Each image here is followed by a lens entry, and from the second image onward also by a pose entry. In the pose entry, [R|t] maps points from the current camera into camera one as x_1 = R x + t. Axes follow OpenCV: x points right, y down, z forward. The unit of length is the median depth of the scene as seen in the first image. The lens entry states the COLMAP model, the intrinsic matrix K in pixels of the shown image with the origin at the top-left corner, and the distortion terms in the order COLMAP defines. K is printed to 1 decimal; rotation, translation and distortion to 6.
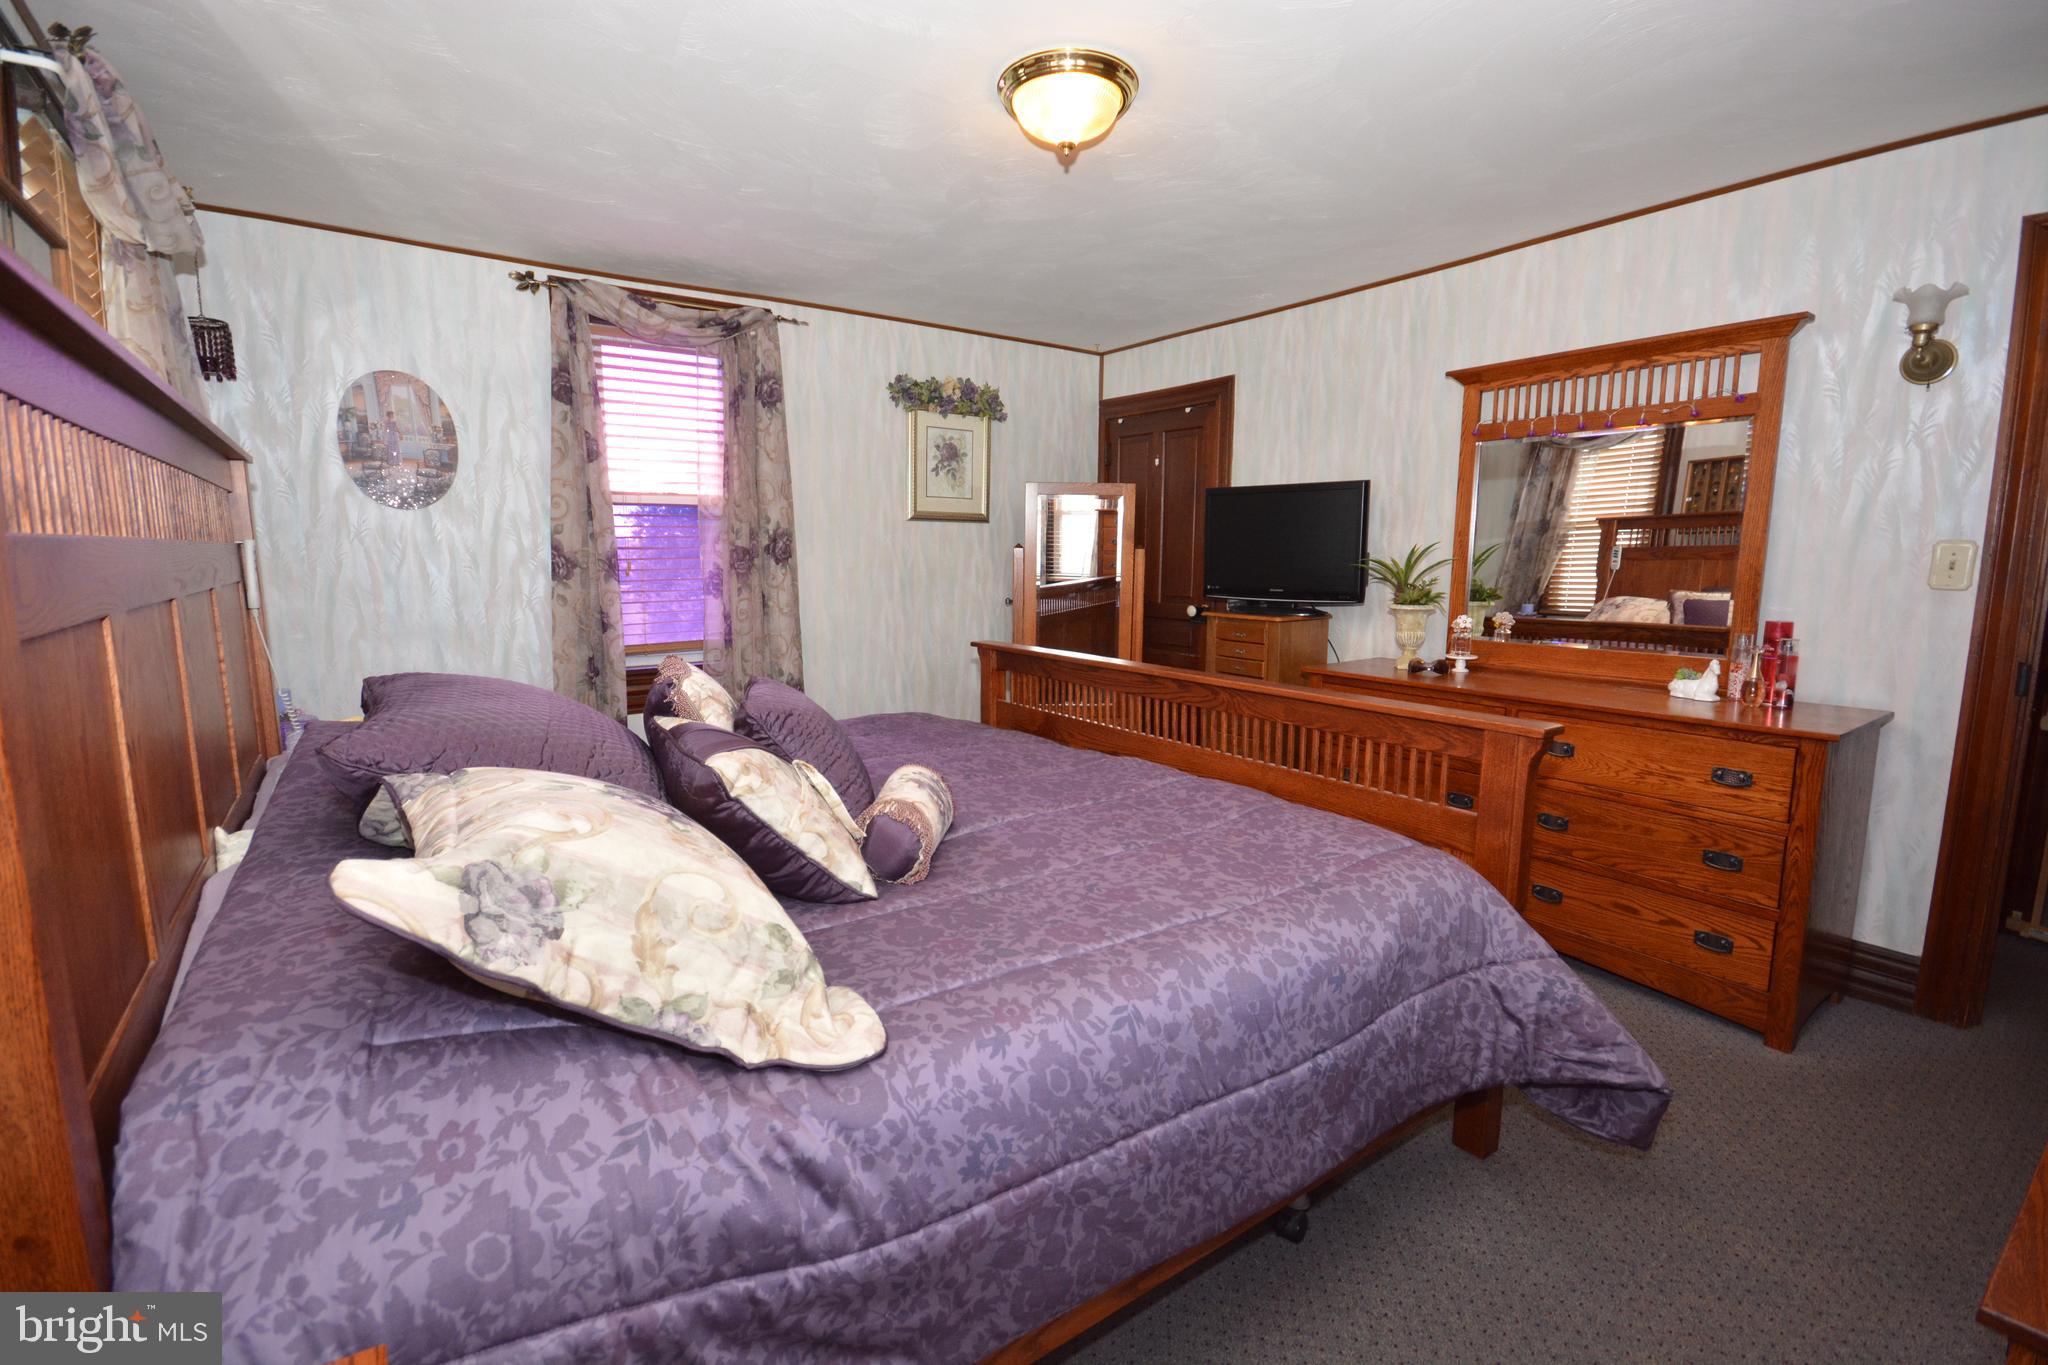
lens RADIAL K [[899.2, 0, 1018.5], [0, 899.2, 683.9], [0, 0, 1]] dist [-0.004320, -0.003098]
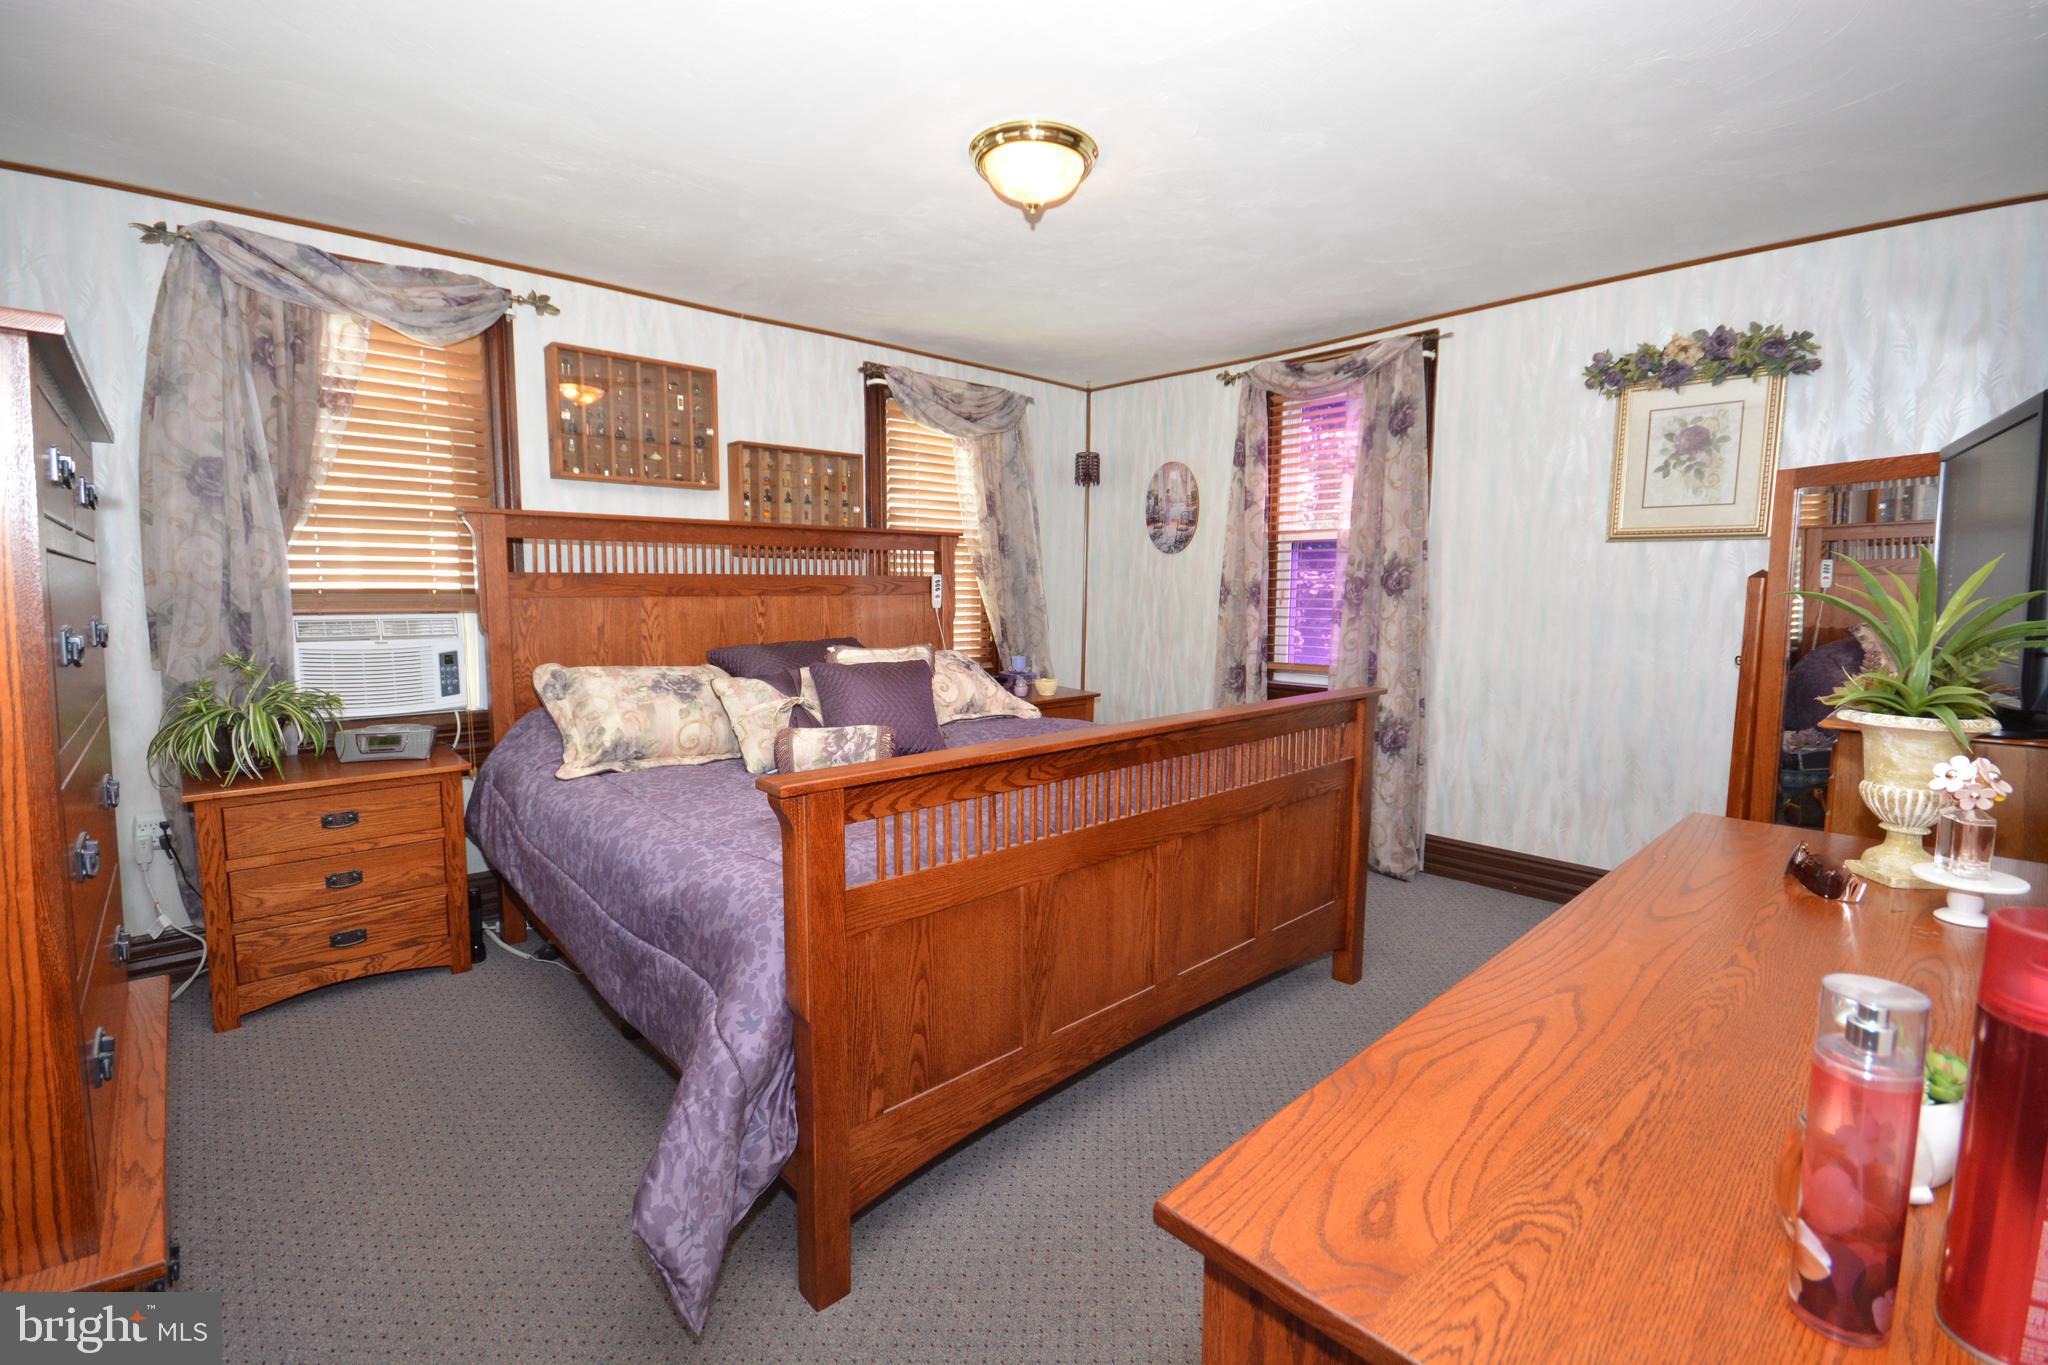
lens RADIAL K [[899.2, 0, 1022.1], [0, 899.2, 669.4], [0, 0, 1]] dist [-0.004320, -0.003098]
pose [[0.116201, 0.095163, -0.988656, 0.666898], [-0.146891, 0.986100, 0.077652, -0.074804], [0.982304, 0.136202, 0.128565, 0.517240]]
